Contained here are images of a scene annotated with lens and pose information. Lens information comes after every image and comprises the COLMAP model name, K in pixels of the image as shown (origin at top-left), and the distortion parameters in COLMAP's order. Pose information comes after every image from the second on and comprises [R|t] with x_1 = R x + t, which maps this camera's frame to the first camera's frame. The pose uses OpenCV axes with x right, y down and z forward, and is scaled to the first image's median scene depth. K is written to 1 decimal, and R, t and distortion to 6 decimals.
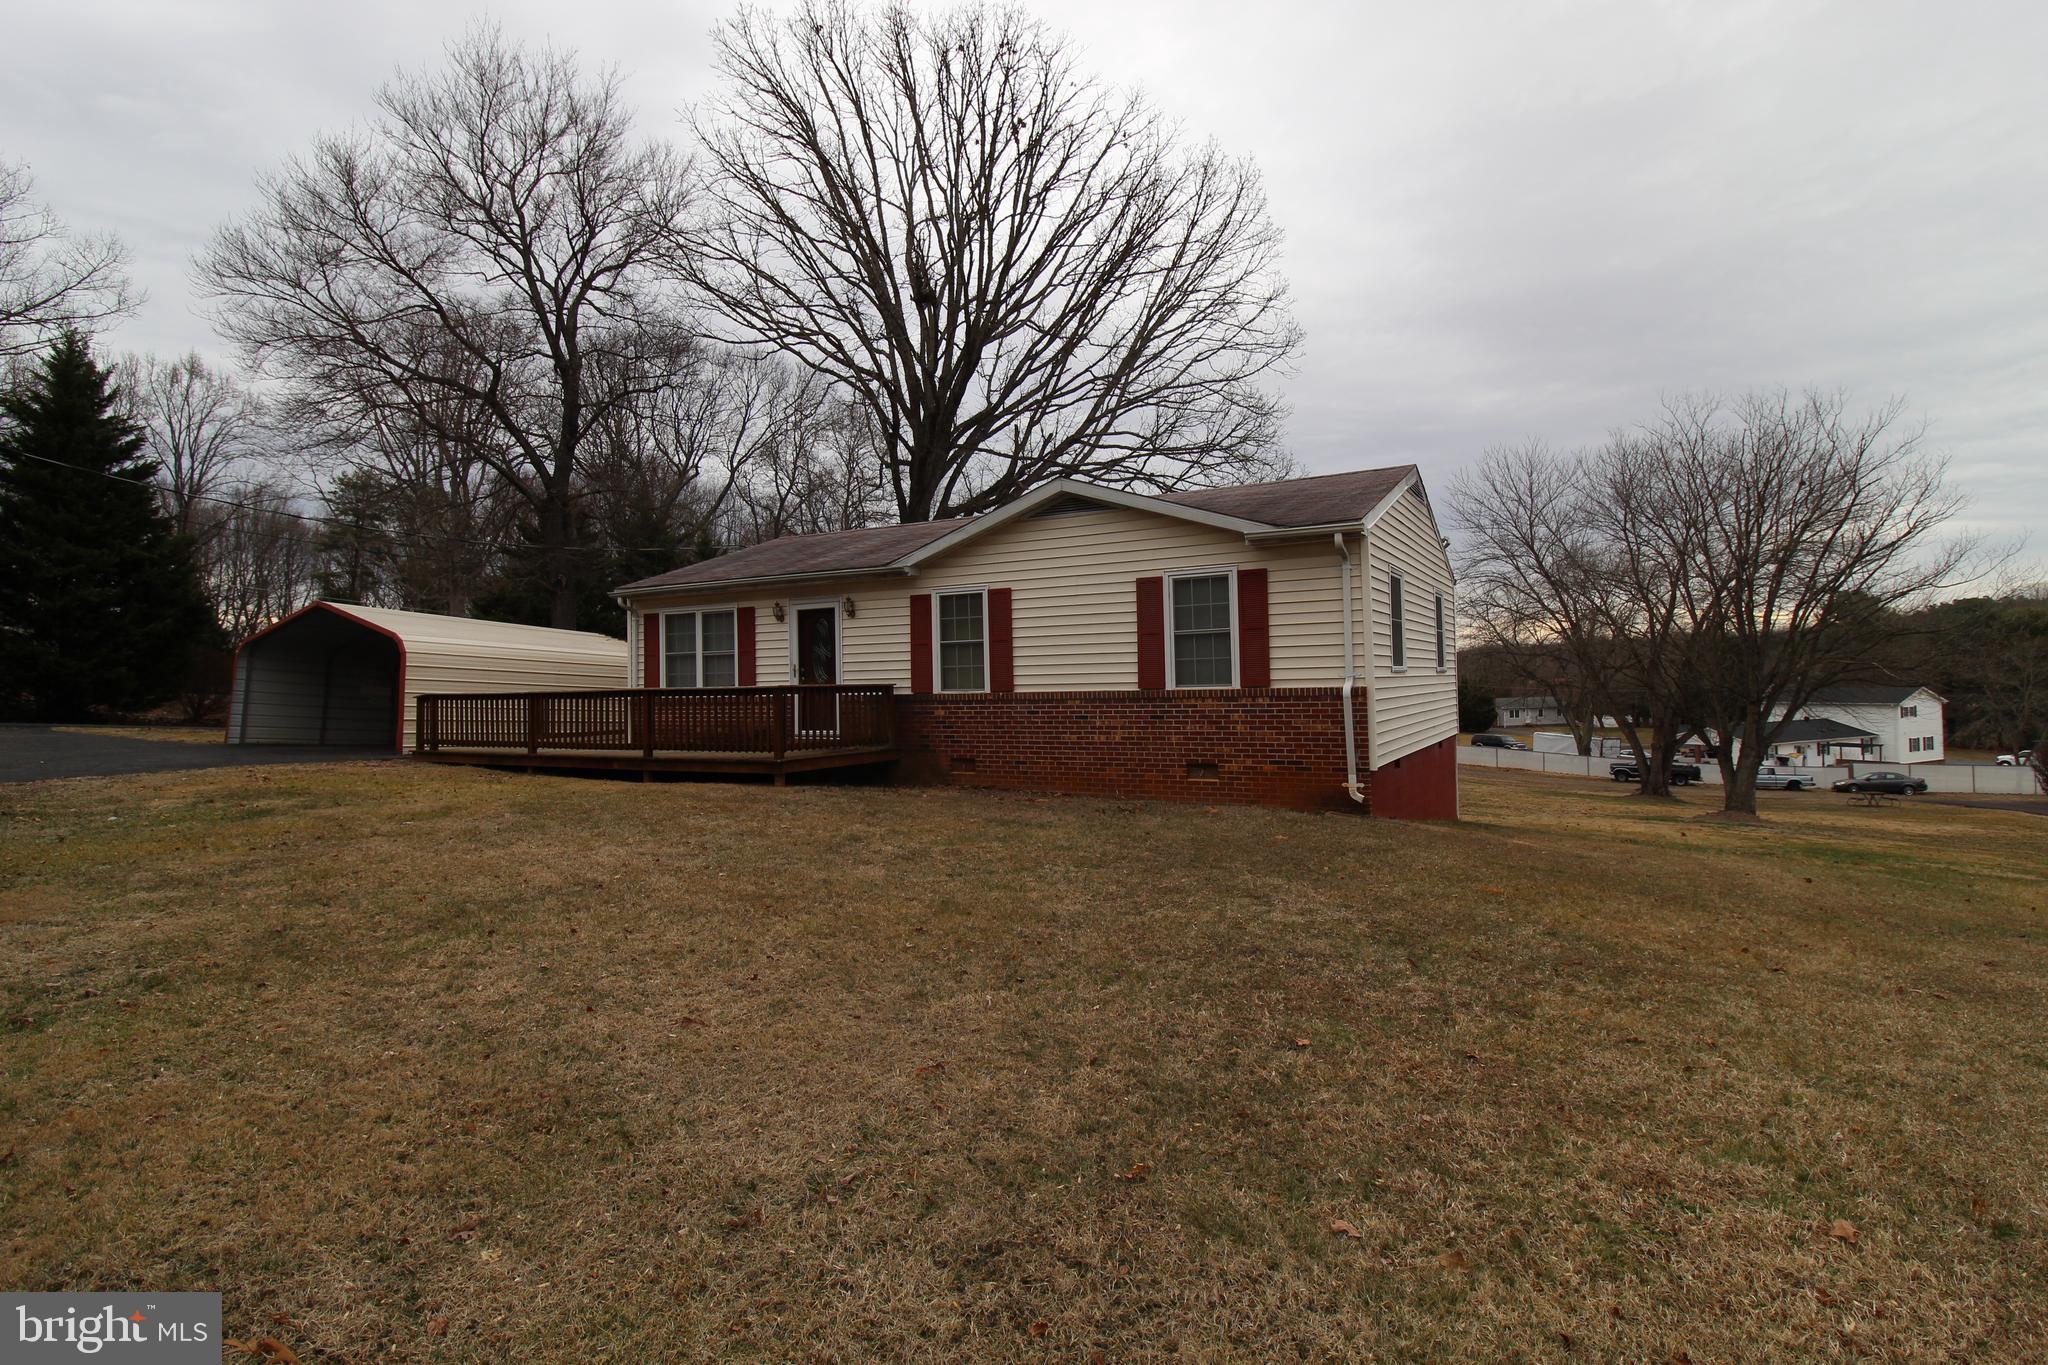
lens RADIAL K [[1006.8, 0, 1038.2], [0, 1006.8, 660.5], [0, 0, 1]] dist [-0.005789, -0.008275]
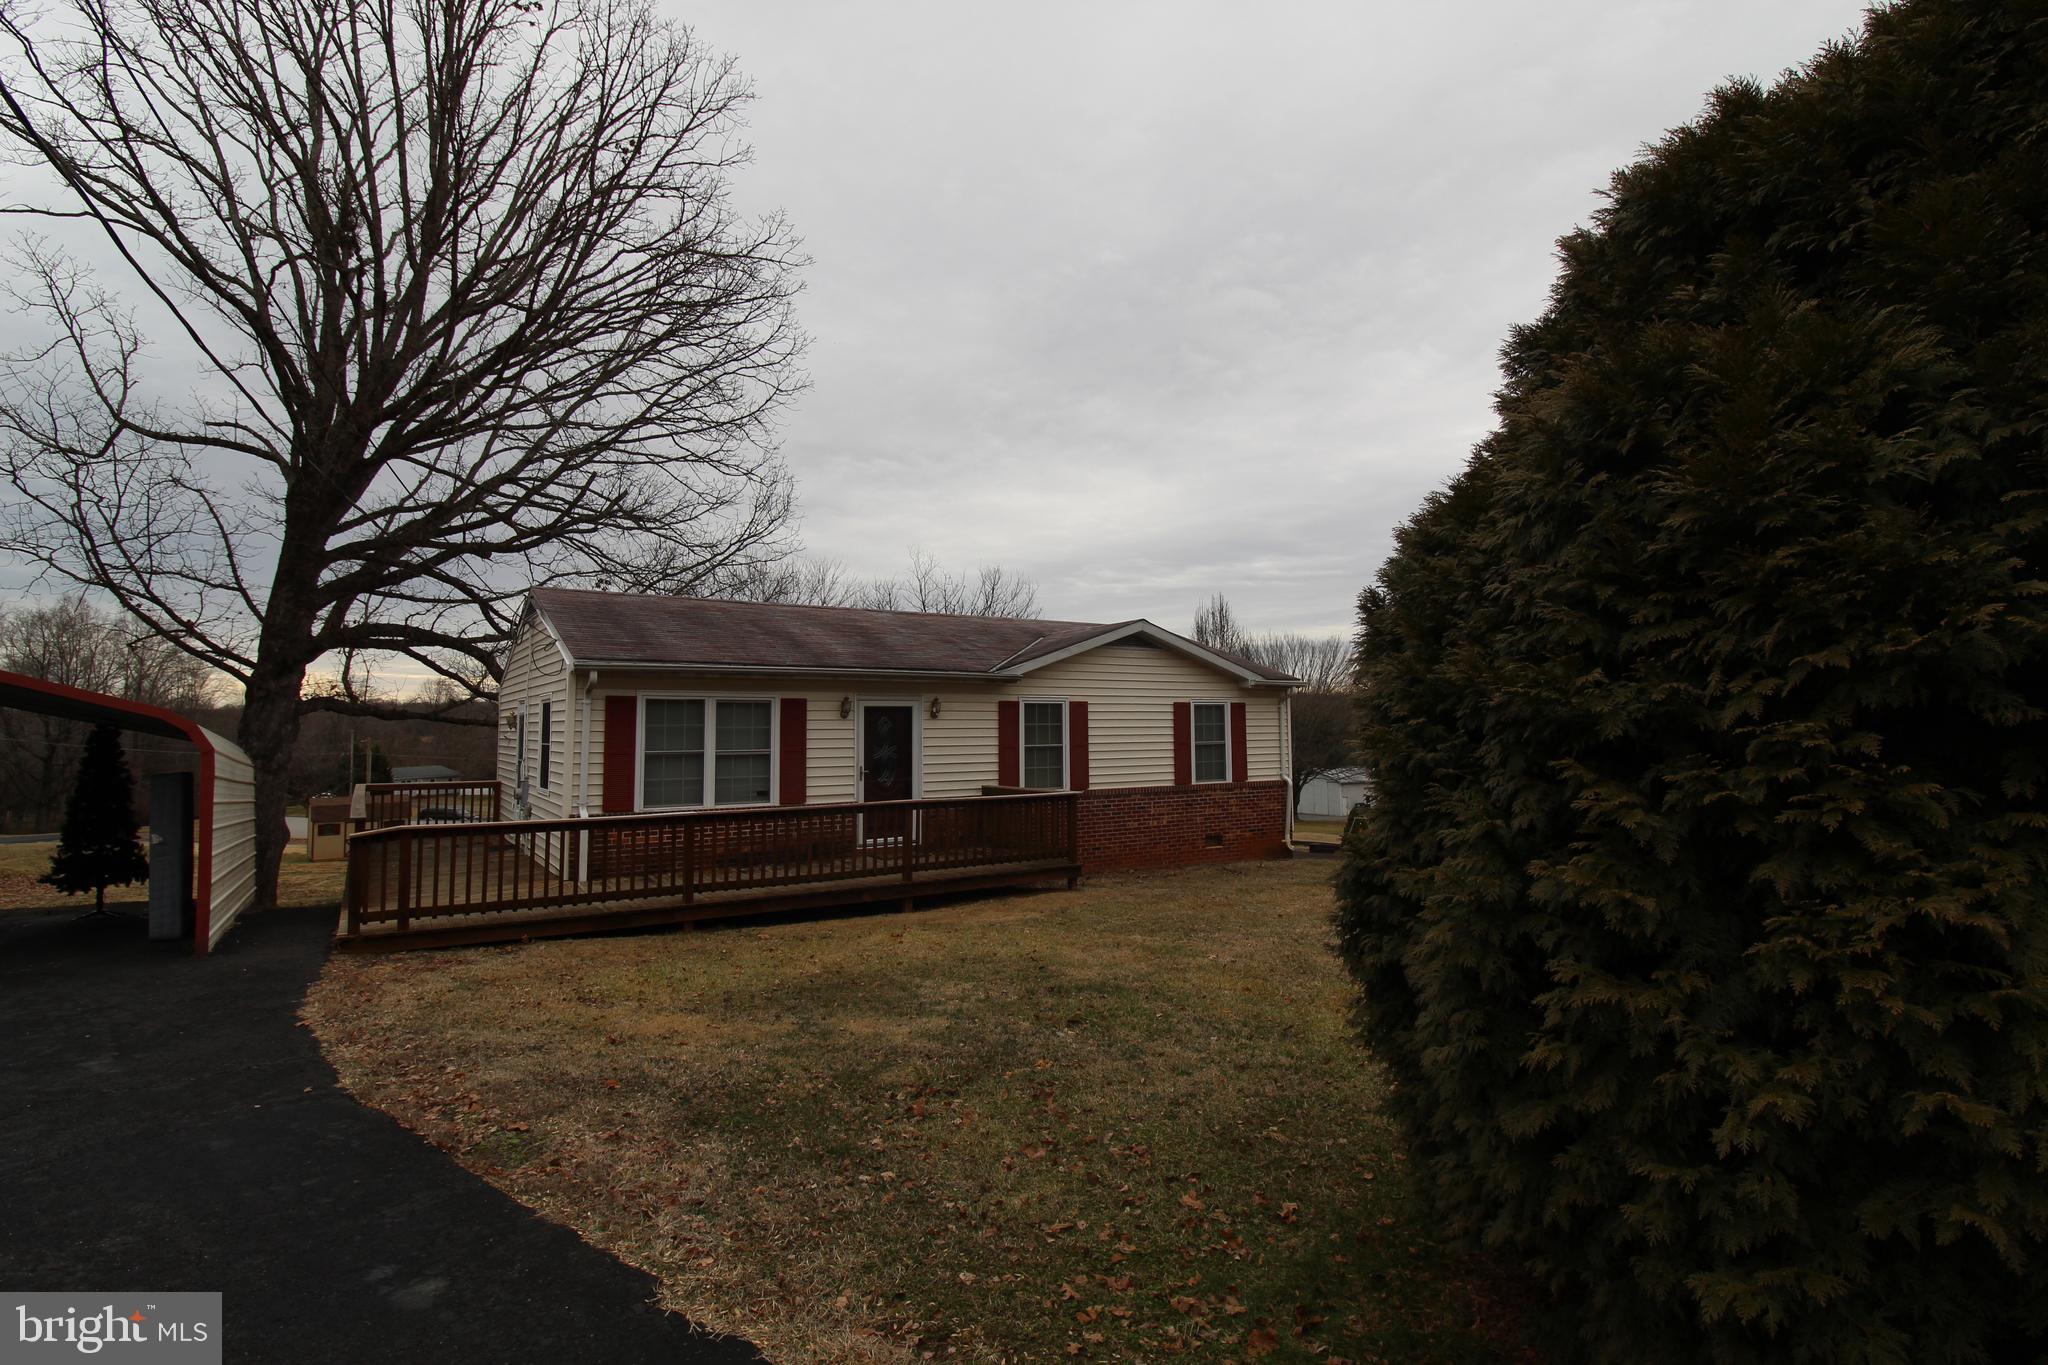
lens RADIAL K [[1017.8, 0, 1043.9], [0, 1017.8, 662.9], [0, 0, 1]] dist [-0.006144, -0.002909]
pose [[0.454802, 0.074284, 0.887489, -1.010908], [-0.020302, 0.997121, -0.073056, -0.026160], [-0.890361, 0.015208, 0.455000, 0.447057]]
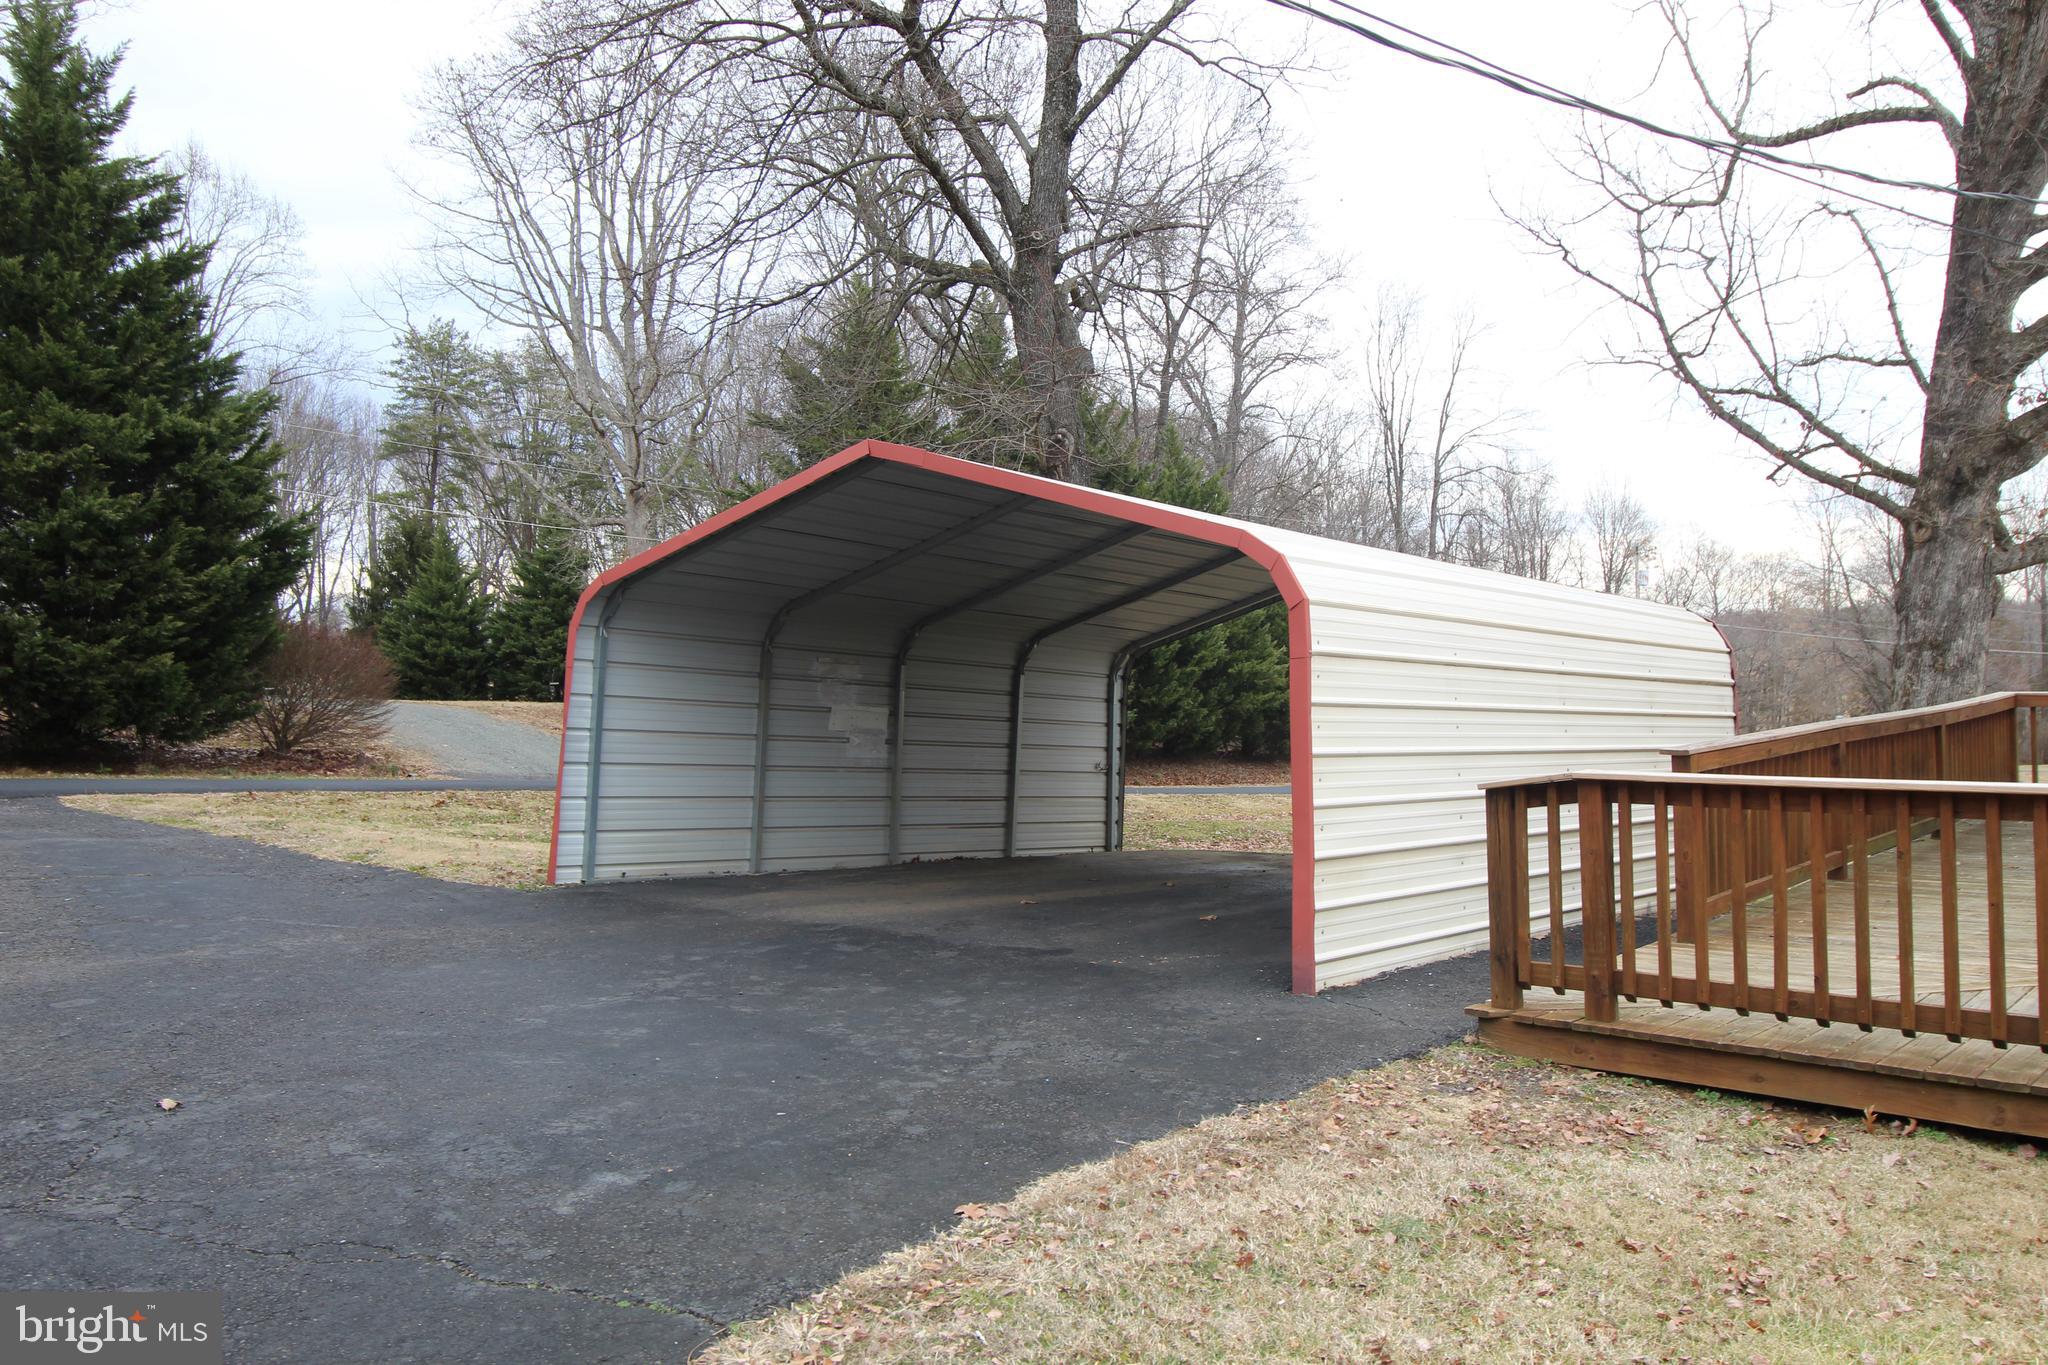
lens RADIAL K [[1606.3, 0, 1026.8], [0, 1606.3, 670.3], [0, 0, 1]] dist [0.012607, -0.010722]
pose [[0.977011, -0.007058, -0.213073, -0.690868], [0.013371, 0.999513, 0.028204, -0.003443], [0.212770, -0.030404, 0.976629, 0.647372]]
